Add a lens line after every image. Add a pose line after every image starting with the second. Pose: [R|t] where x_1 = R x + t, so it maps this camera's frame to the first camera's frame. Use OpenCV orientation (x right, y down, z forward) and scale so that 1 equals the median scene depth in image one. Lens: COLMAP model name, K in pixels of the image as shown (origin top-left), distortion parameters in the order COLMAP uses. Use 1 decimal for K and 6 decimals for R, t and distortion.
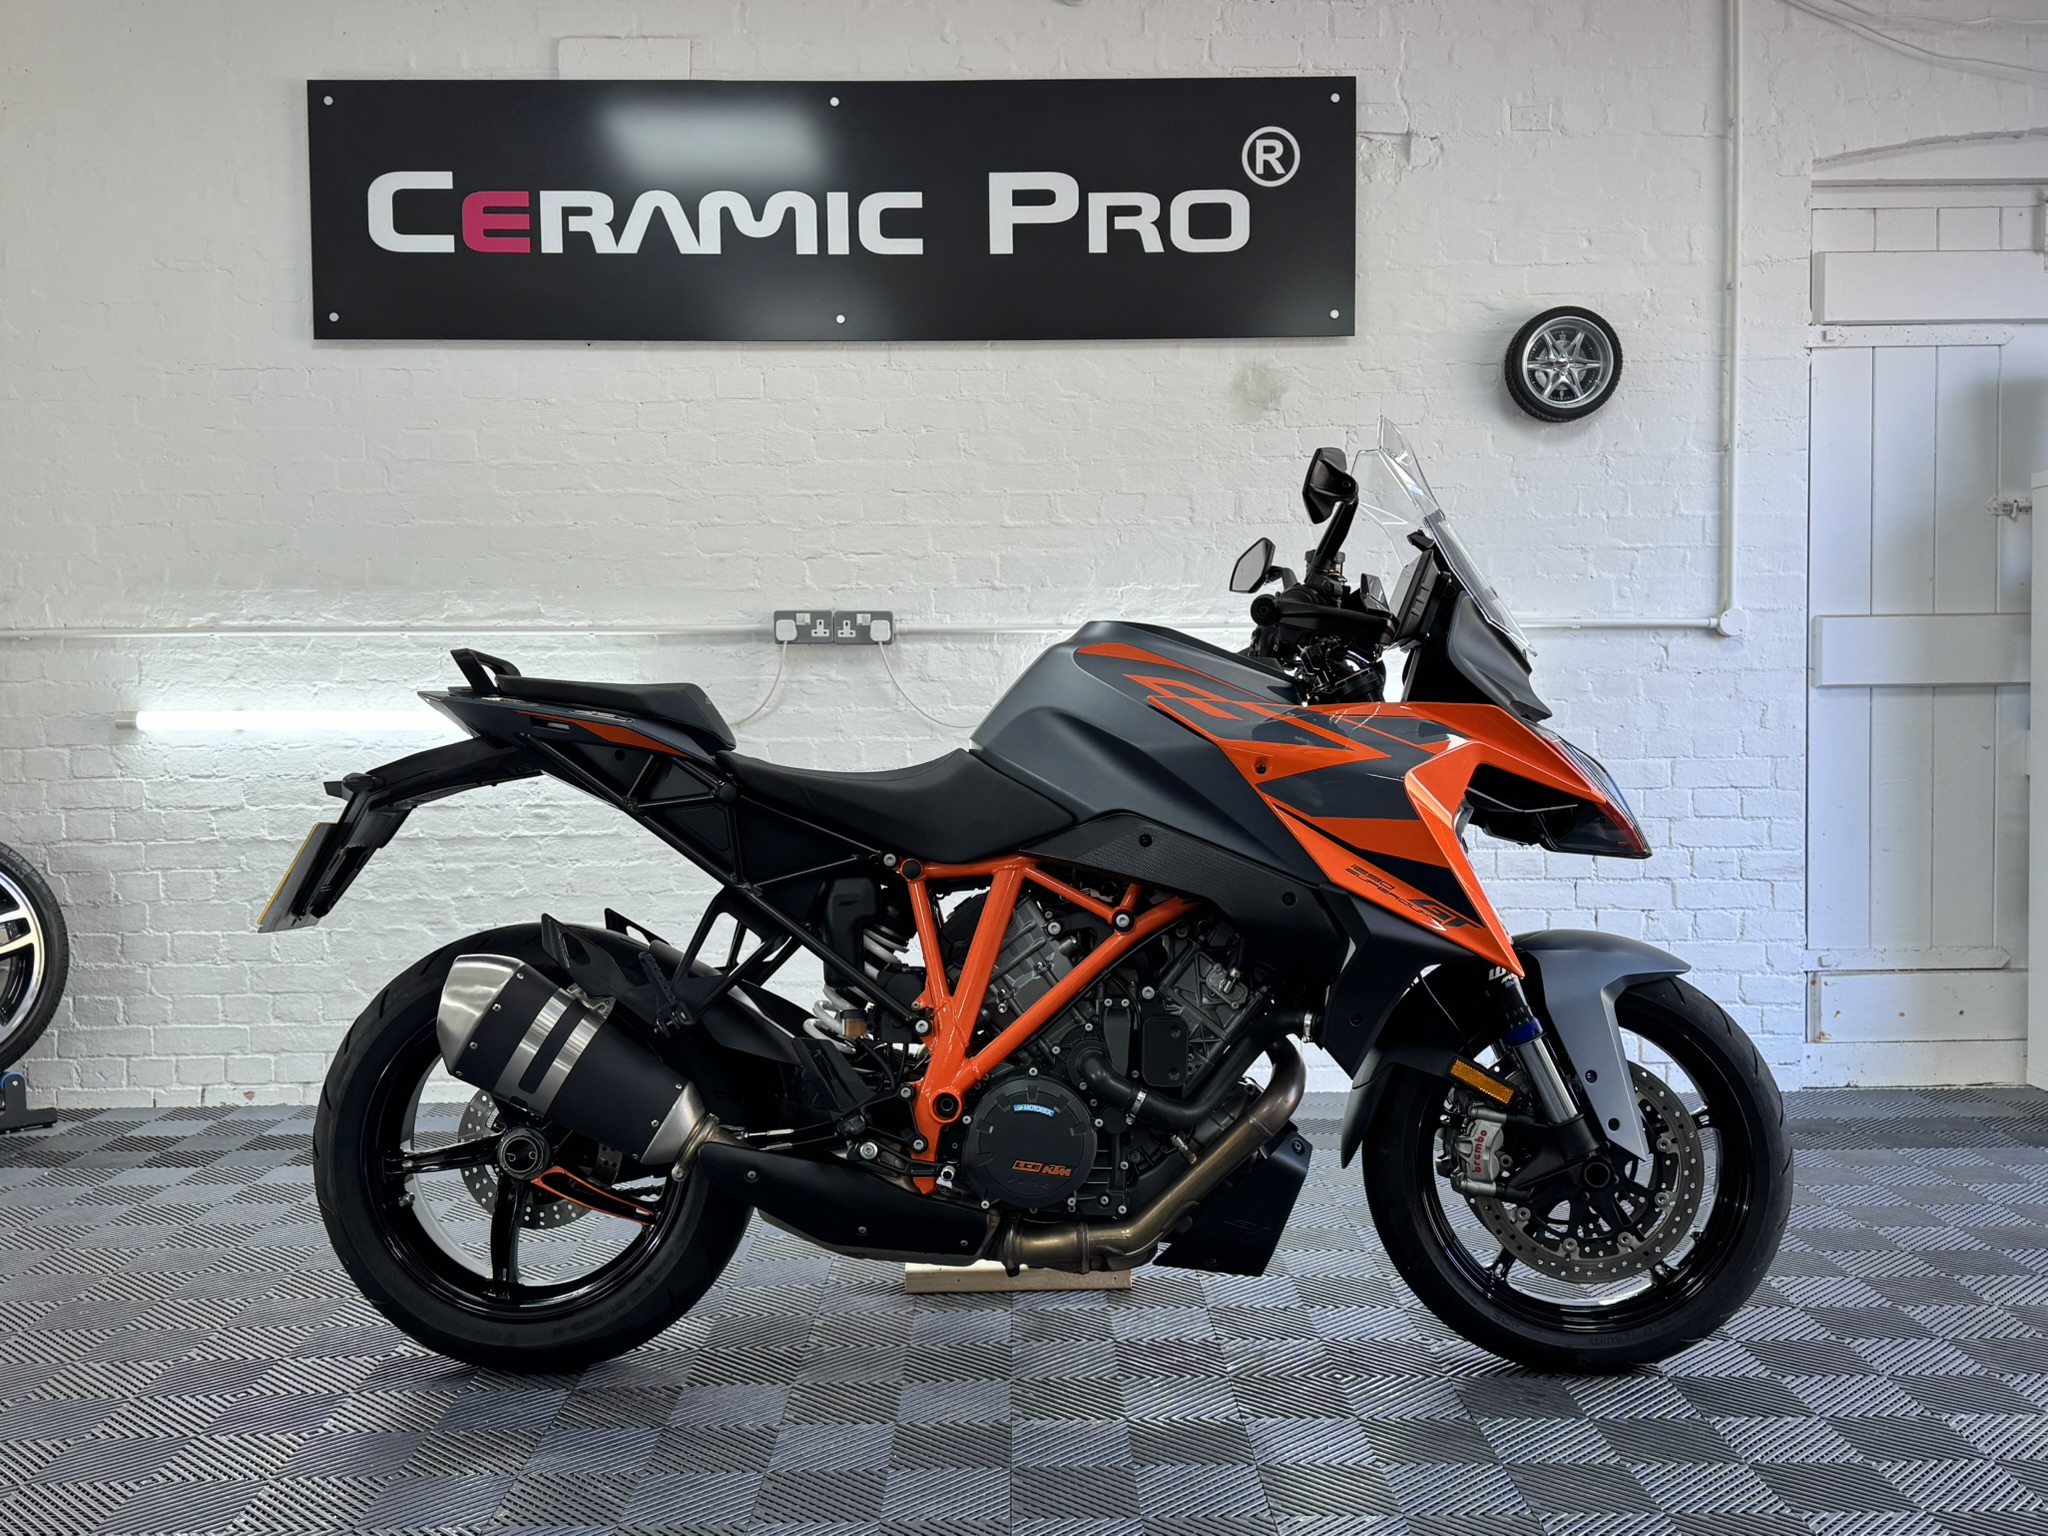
lens RADIAL K [[2008.4, 0, 1024.8], [0, 2008.4, 829.1], [0, 0, 1]] dist [0.078268, 0.000000]
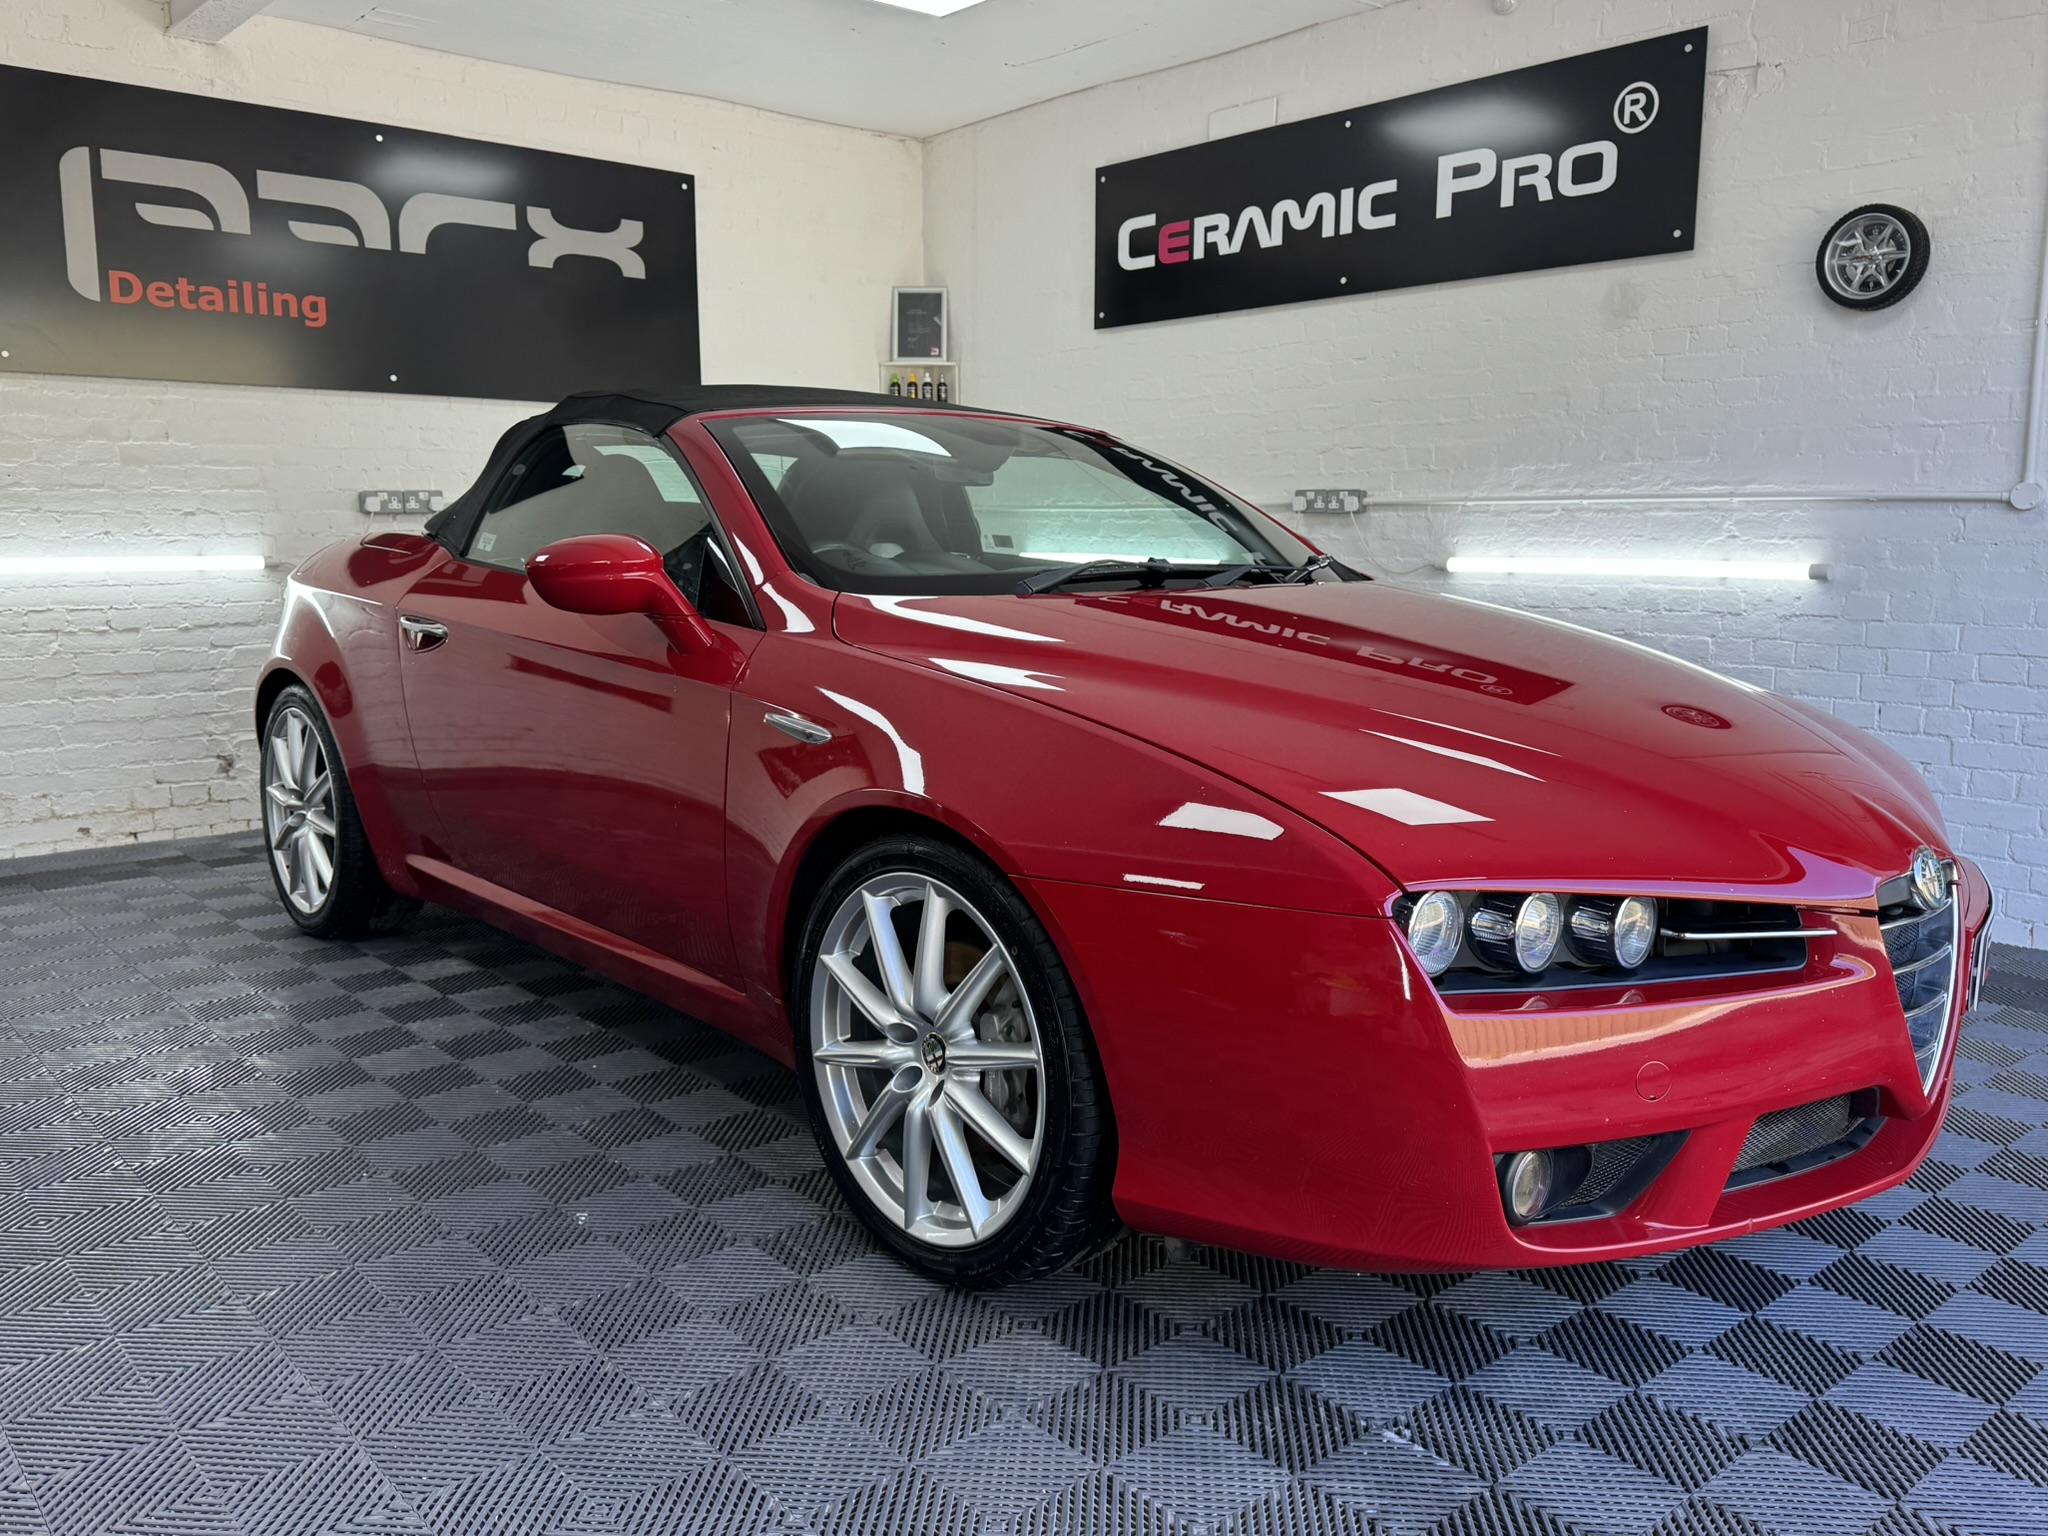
lens RADIAL K [[1643.9, 0, 1034.0], [0, 1643.9, 783.6], [0, 0, 1]] dist [0.053551, -0.069018]
pose [[0.642978, 0.131175, -0.754567, 0.690969], [-0.039753, 0.989612, 0.138161, -0.054577], [0.764852, -0.058838, 0.641514, 0.065999]]
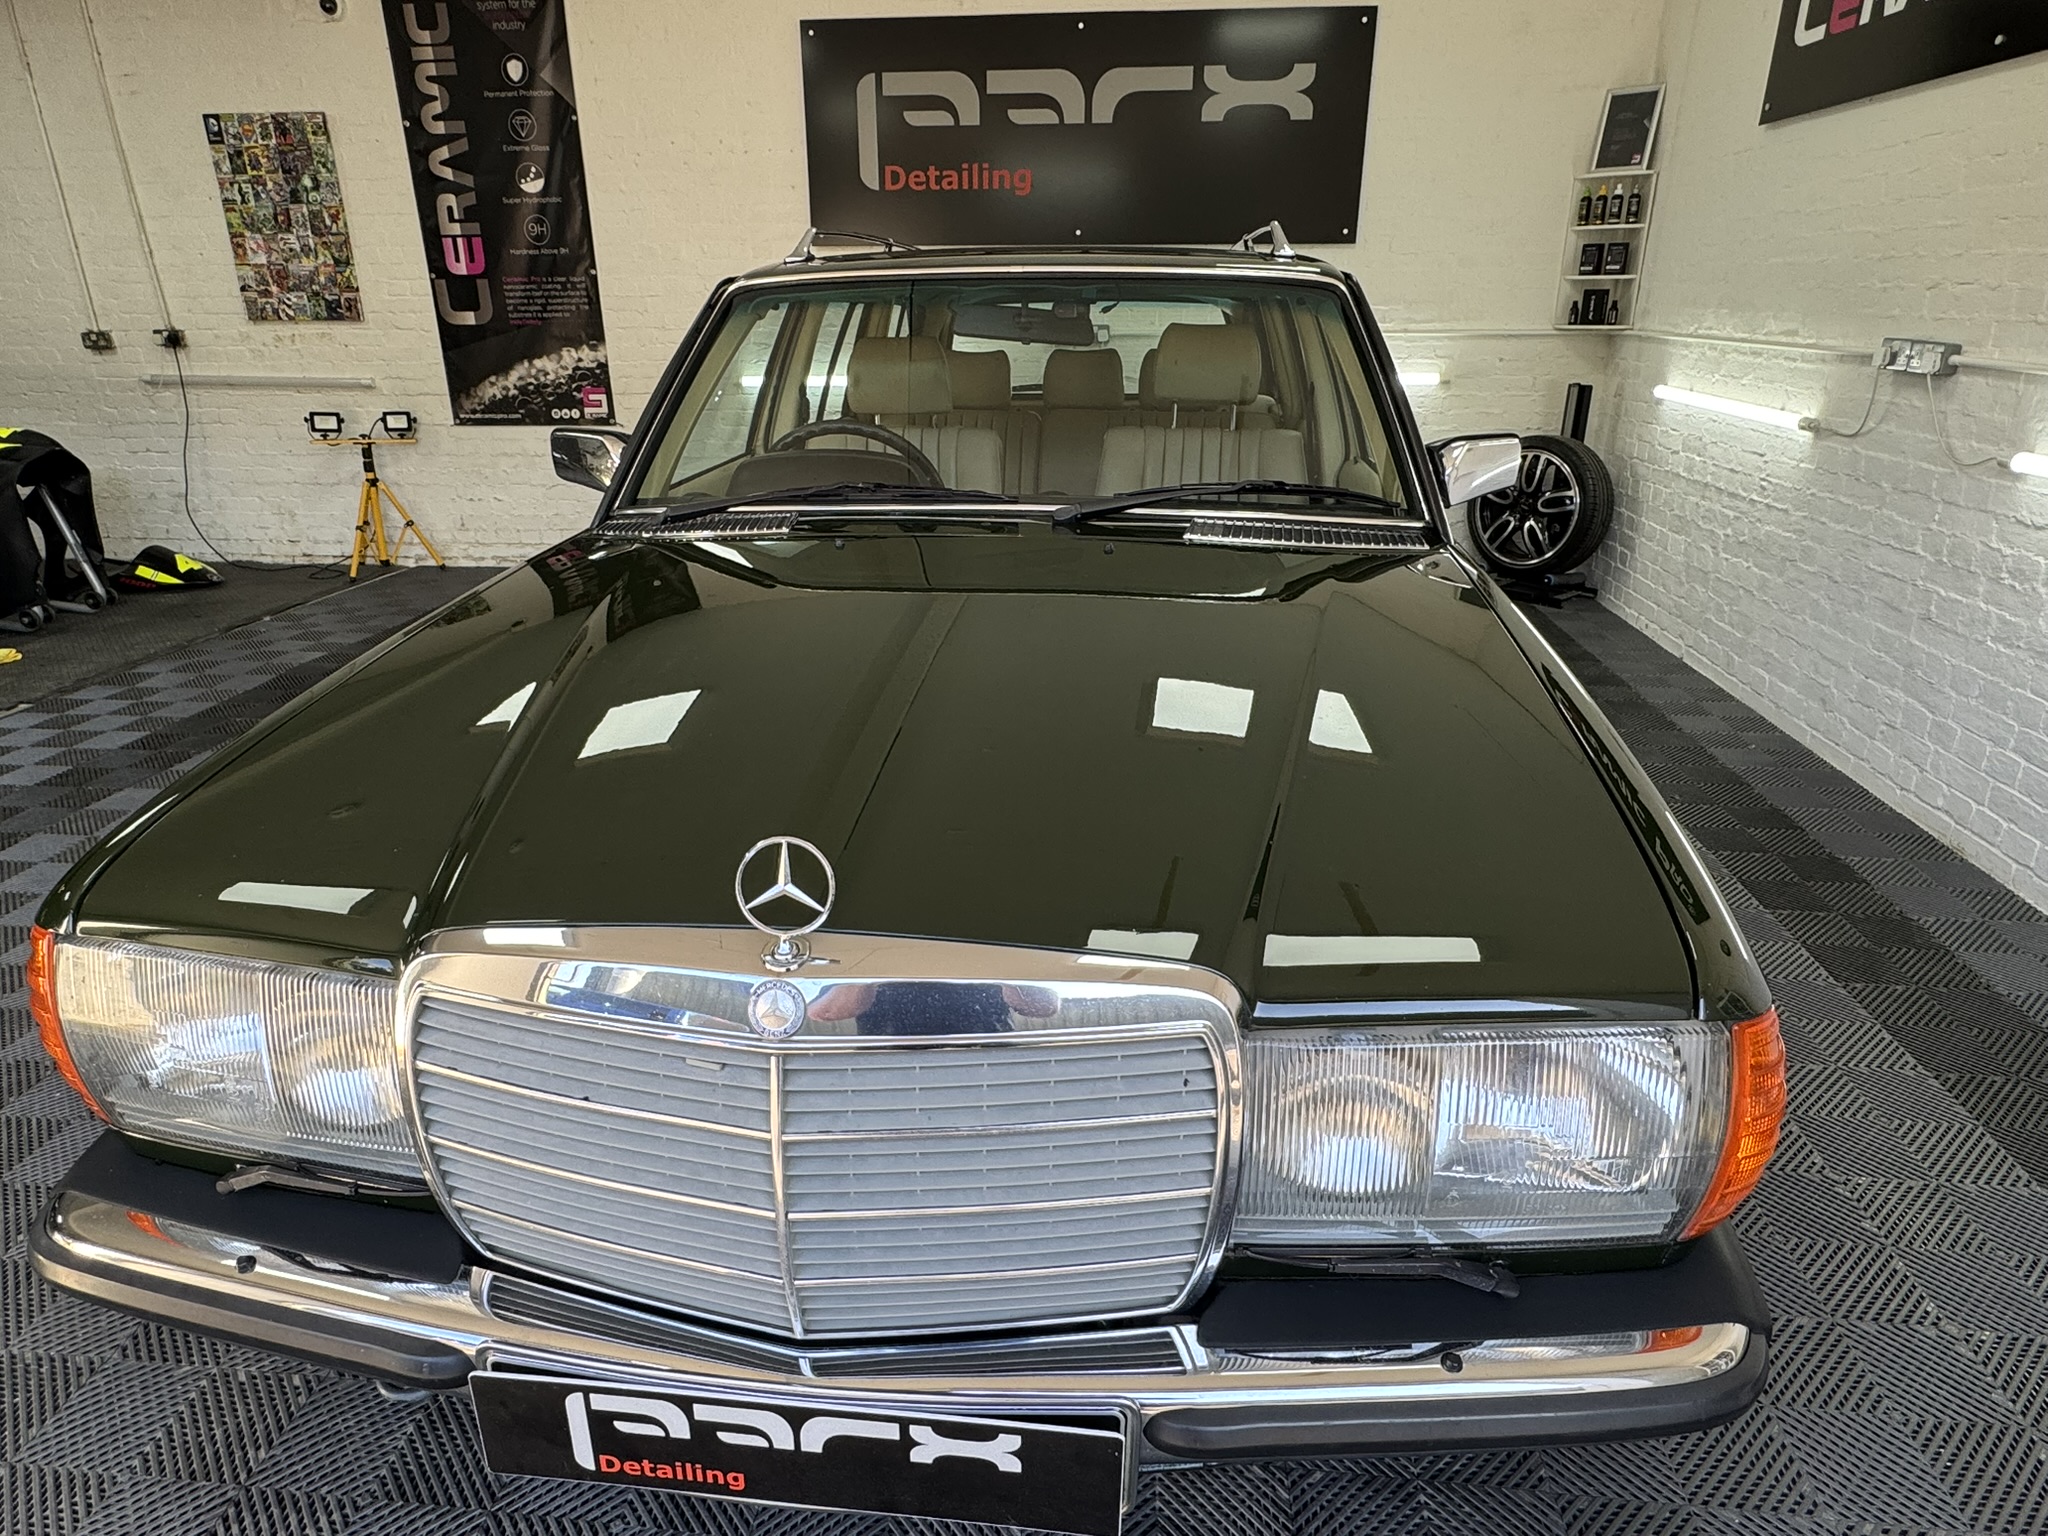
lens RADIAL K [[1215.2, 0, 1014.6], [0, 1215.2, 772.4], [0, 0, 1]] dist [-0.002858, 0.000784]
pose [[-0.120255, 0.377947, -0.917984, 0.669112], [-0.031603, 0.922769, 0.384056, -0.130498], [0.992240, 0.075195, -0.099023, 0.593098]]
